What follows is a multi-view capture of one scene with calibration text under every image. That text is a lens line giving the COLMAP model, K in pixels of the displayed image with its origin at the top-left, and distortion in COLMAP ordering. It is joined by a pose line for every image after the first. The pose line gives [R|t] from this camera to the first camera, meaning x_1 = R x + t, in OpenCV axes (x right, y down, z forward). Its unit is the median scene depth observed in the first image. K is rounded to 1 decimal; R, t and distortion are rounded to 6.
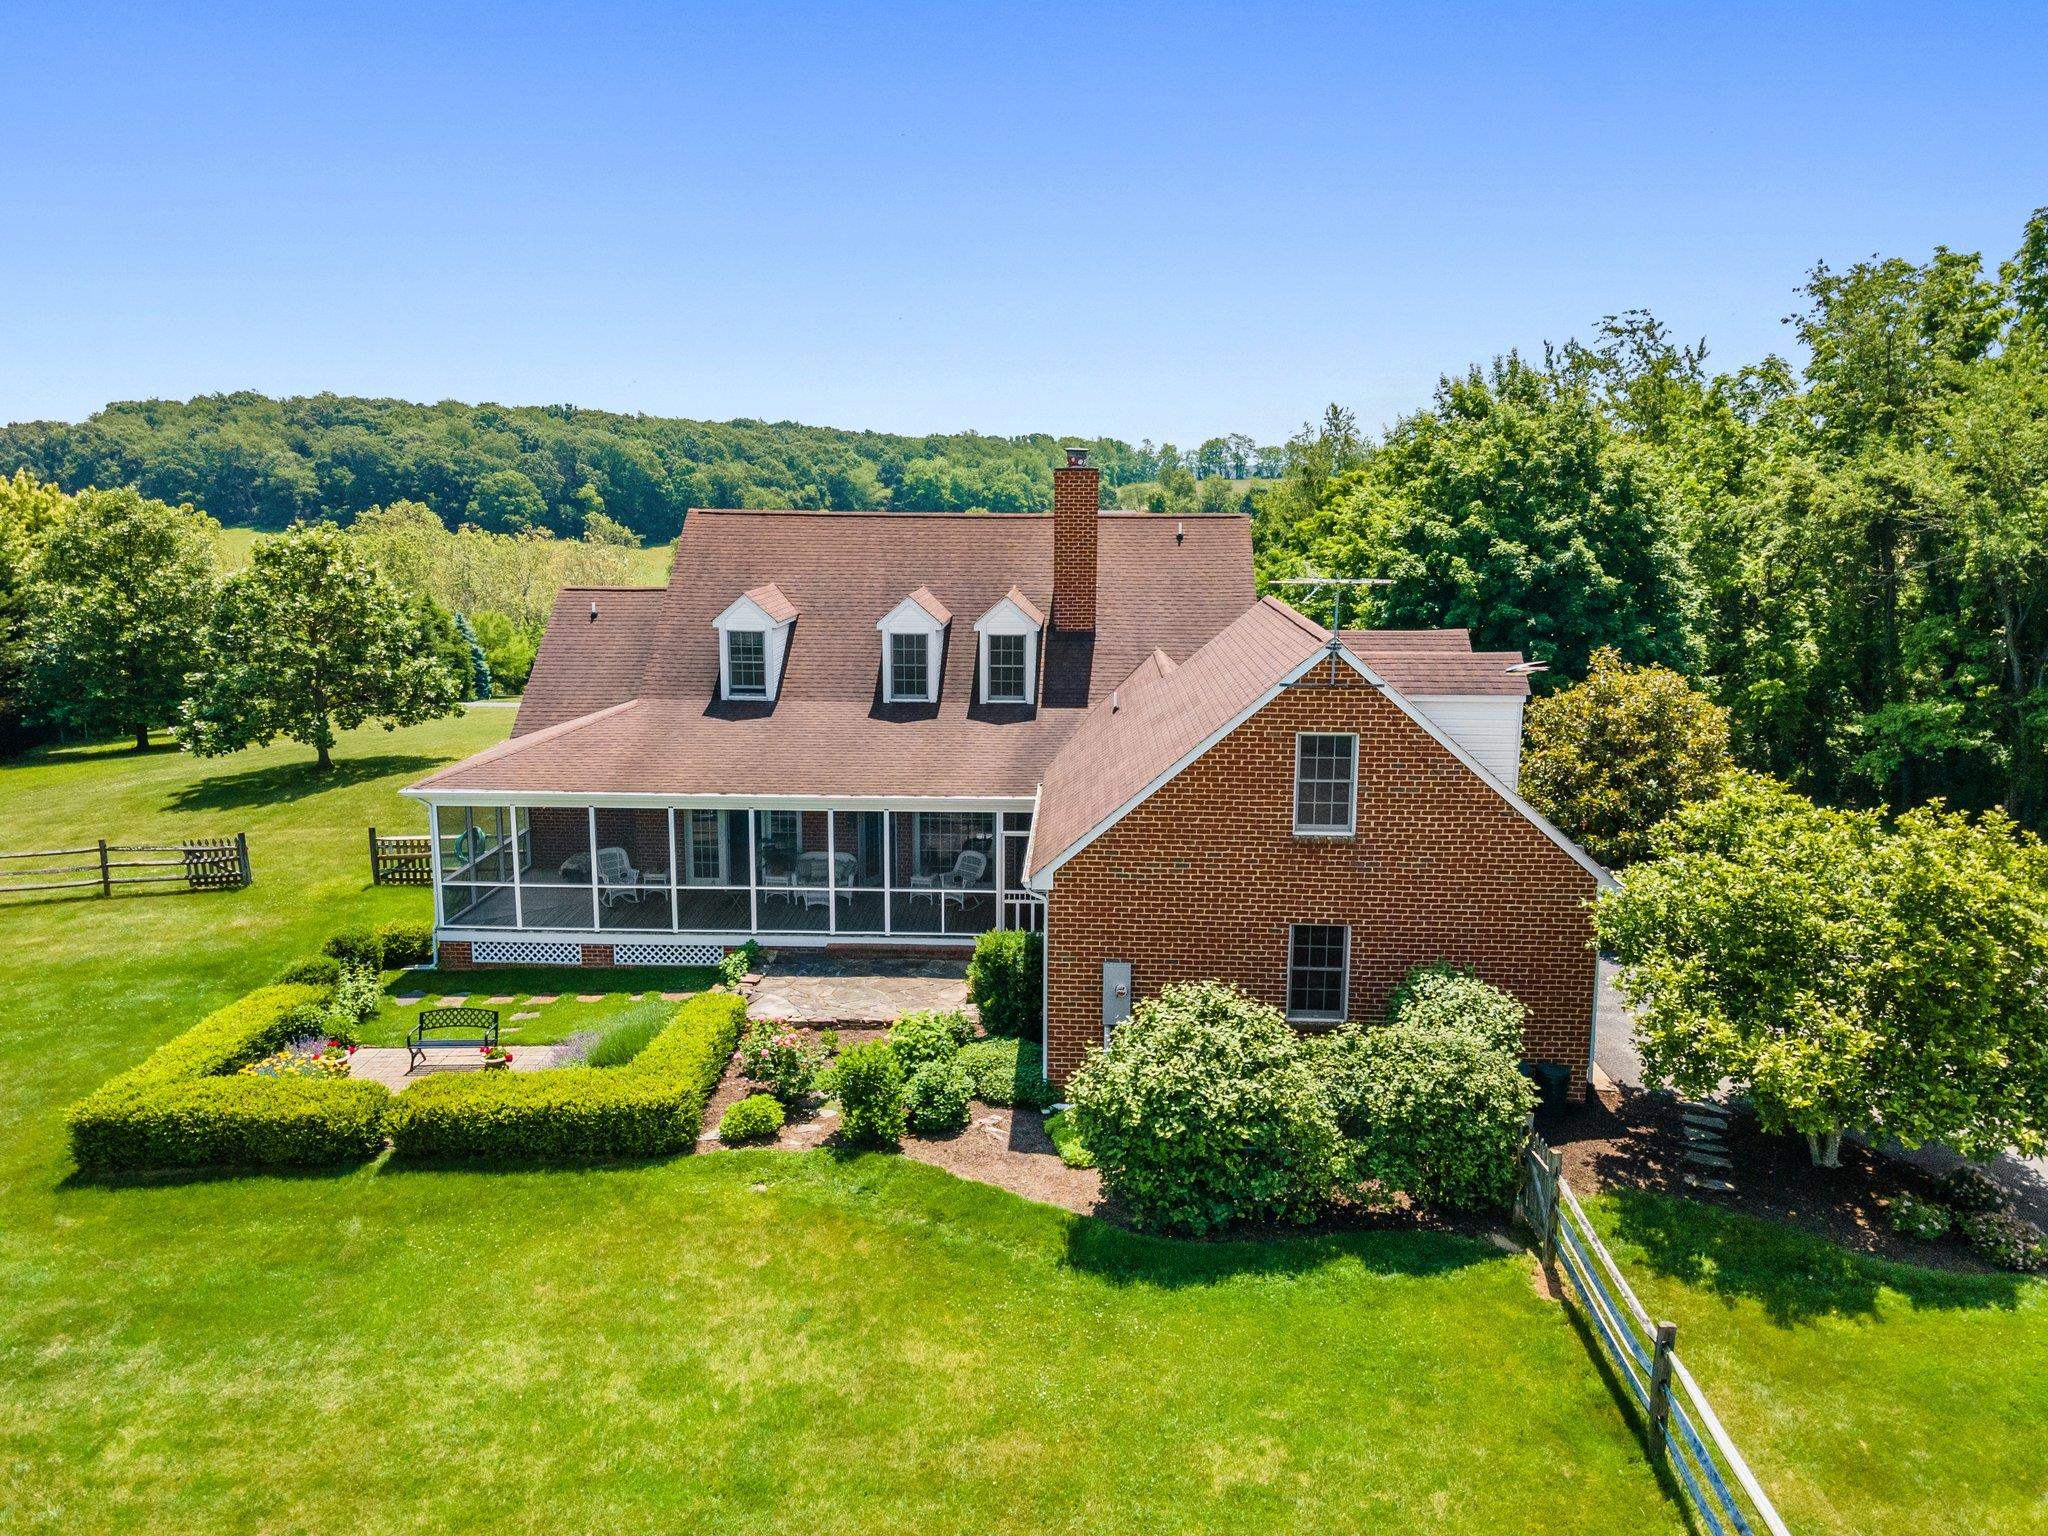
lens RADIAL K [[1484.3, 0, 1029.7], [0, 1484.3, 773.4], [0, 0, 1]] dist [0.003343, 0.071560]
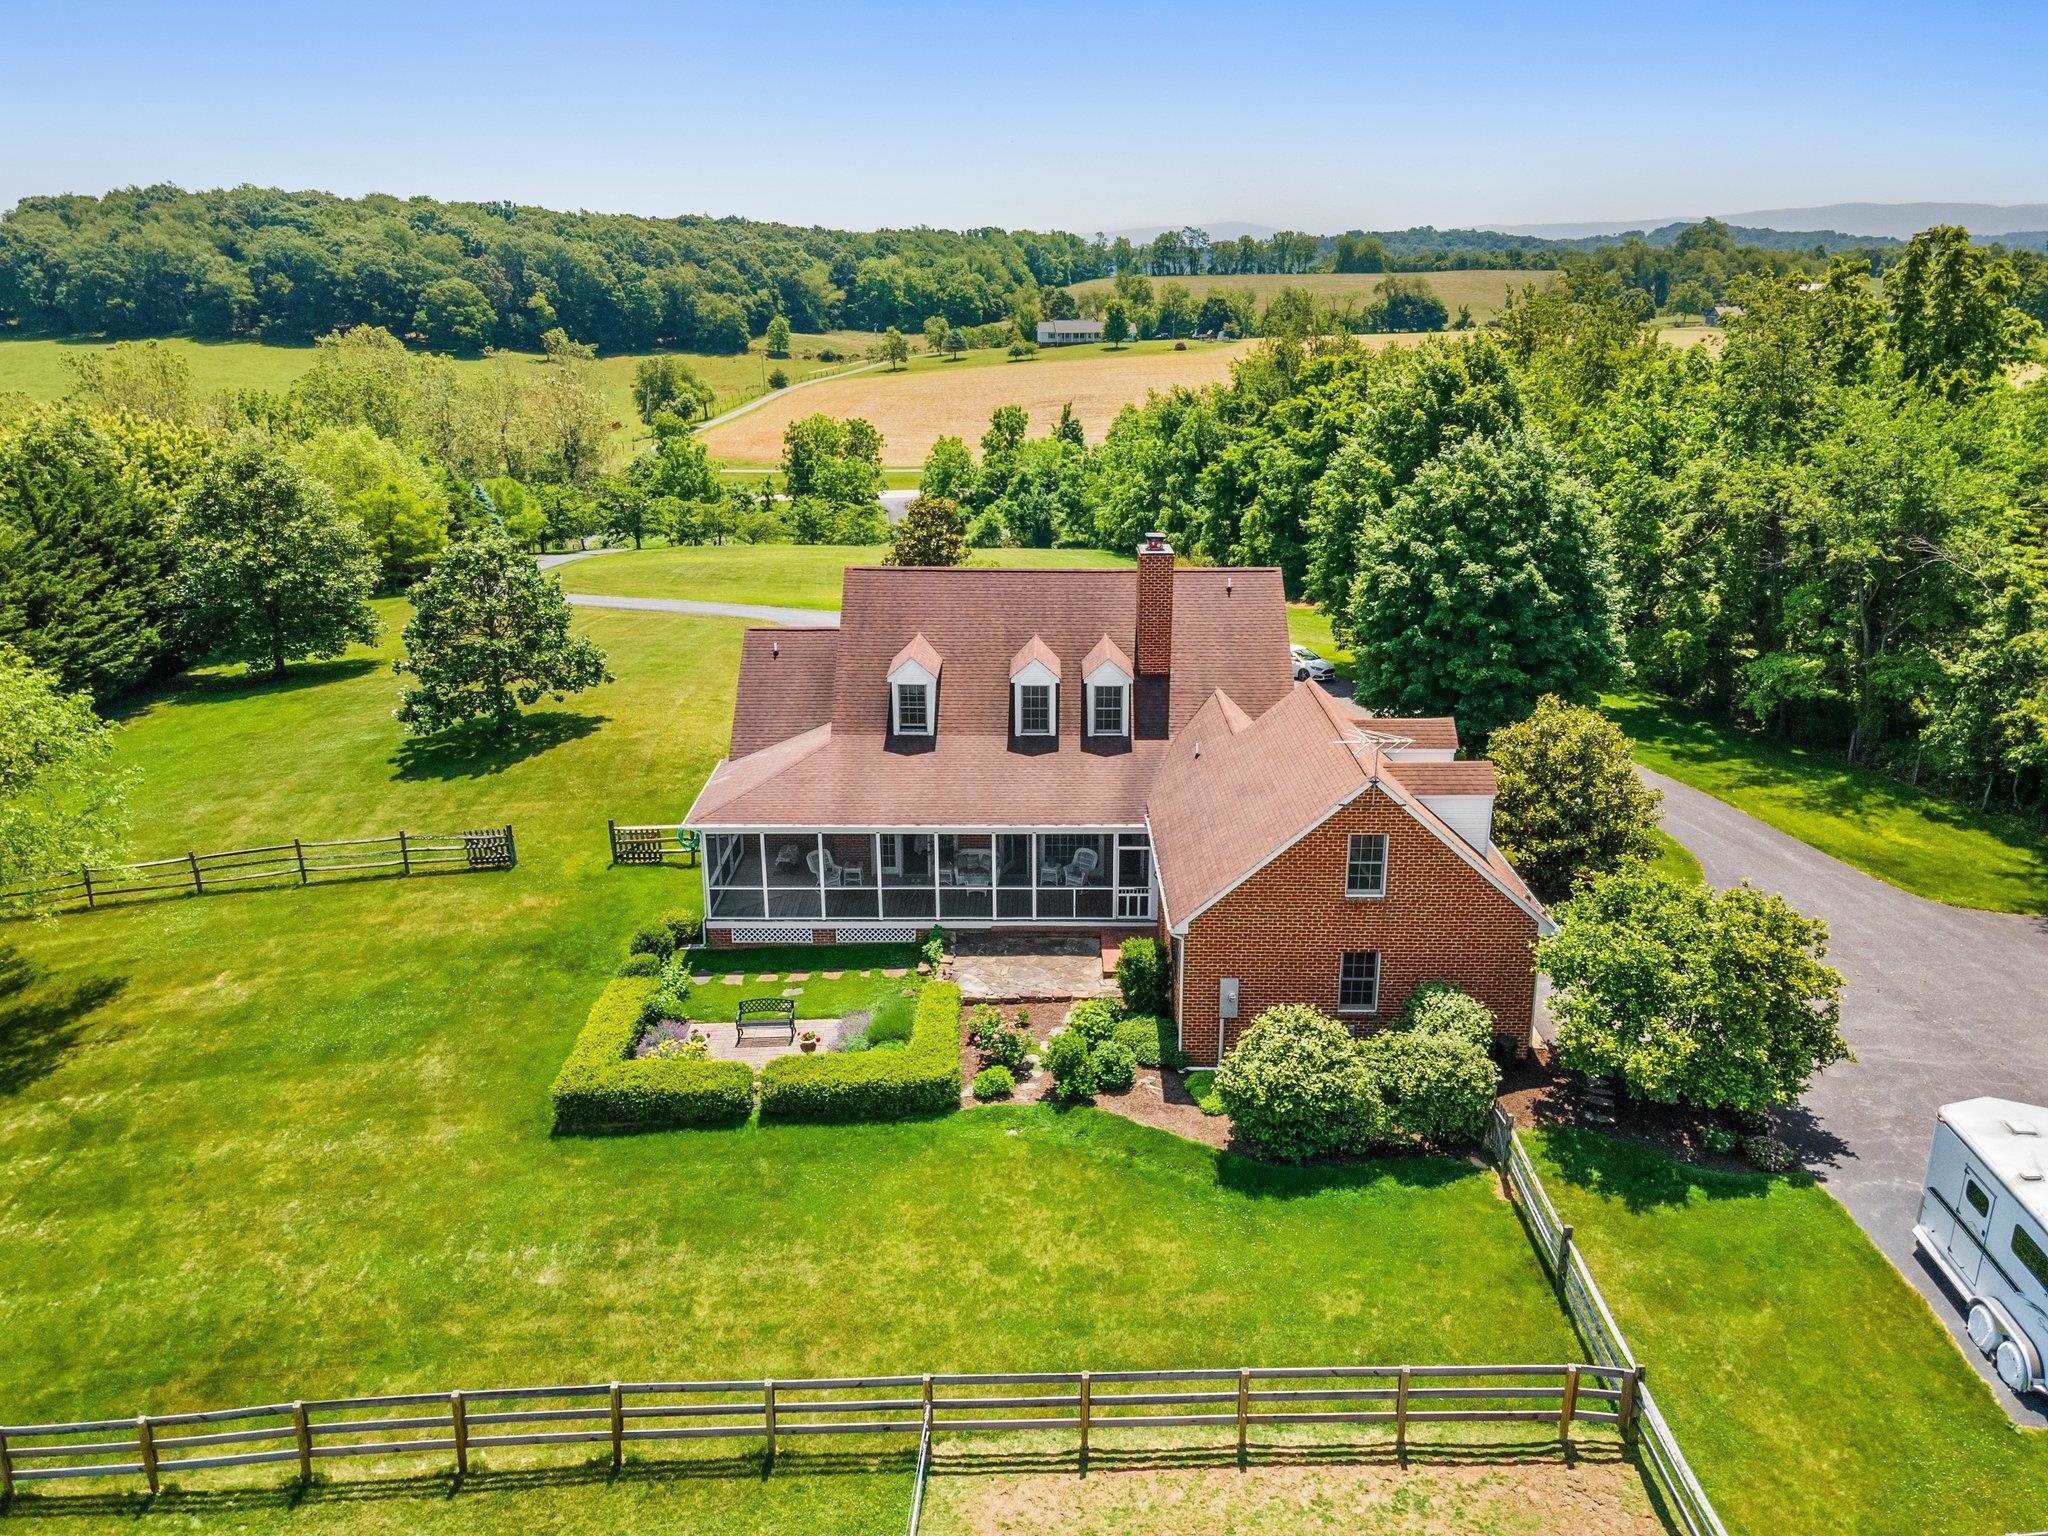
lens RADIAL K [[1471.3, 0, 1048.7], [0, 1471.3, 749.4], [0, 0, 1]] dist [0.018810, 0.034843]
pose [[0.998845, -0.016302, 0.045202, -0.104054], [0.010531, 0.992088, 0.125100, -0.162063], [-0.046884, -0.124479, 0.991114, -0.254955]]
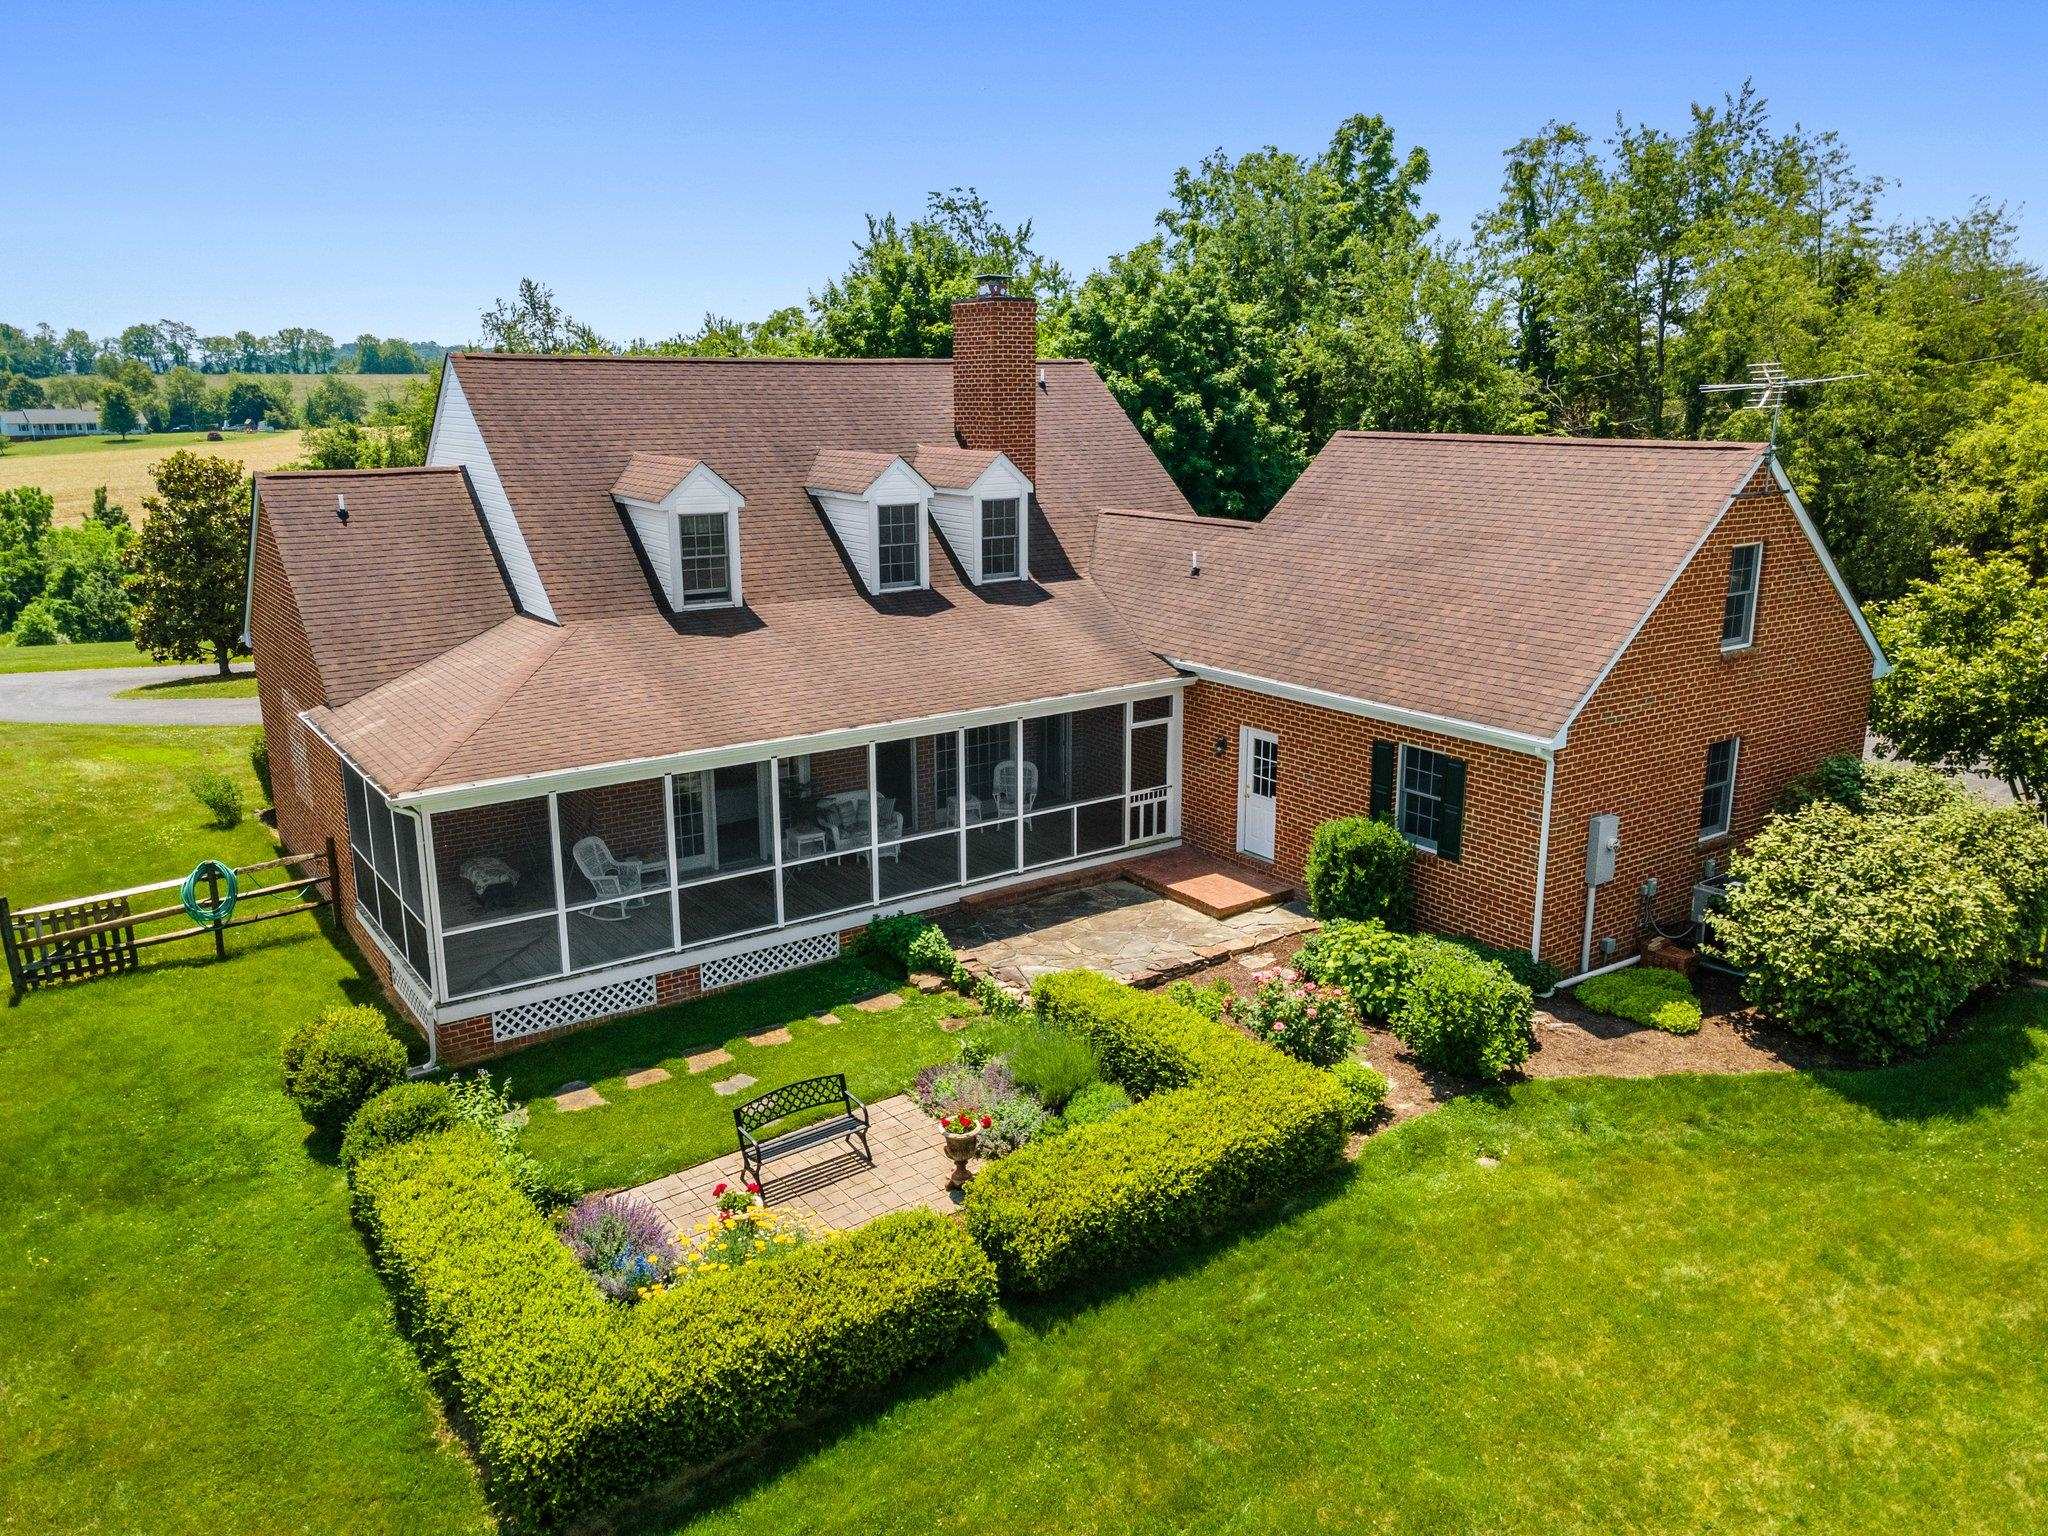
lens RADIAL K [[1476.0, 0, 1024.8], [0, 1476.0, 756.4], [0, 0, 1]] dist [0.013327, 0.042361]
pose [[0.791347, -0.156036, 0.591120, -0.411574], [0.123455, 0.987748, 0.095461, -0.022136], [-0.598773, -0.002566, 0.800914, 0.256791]]
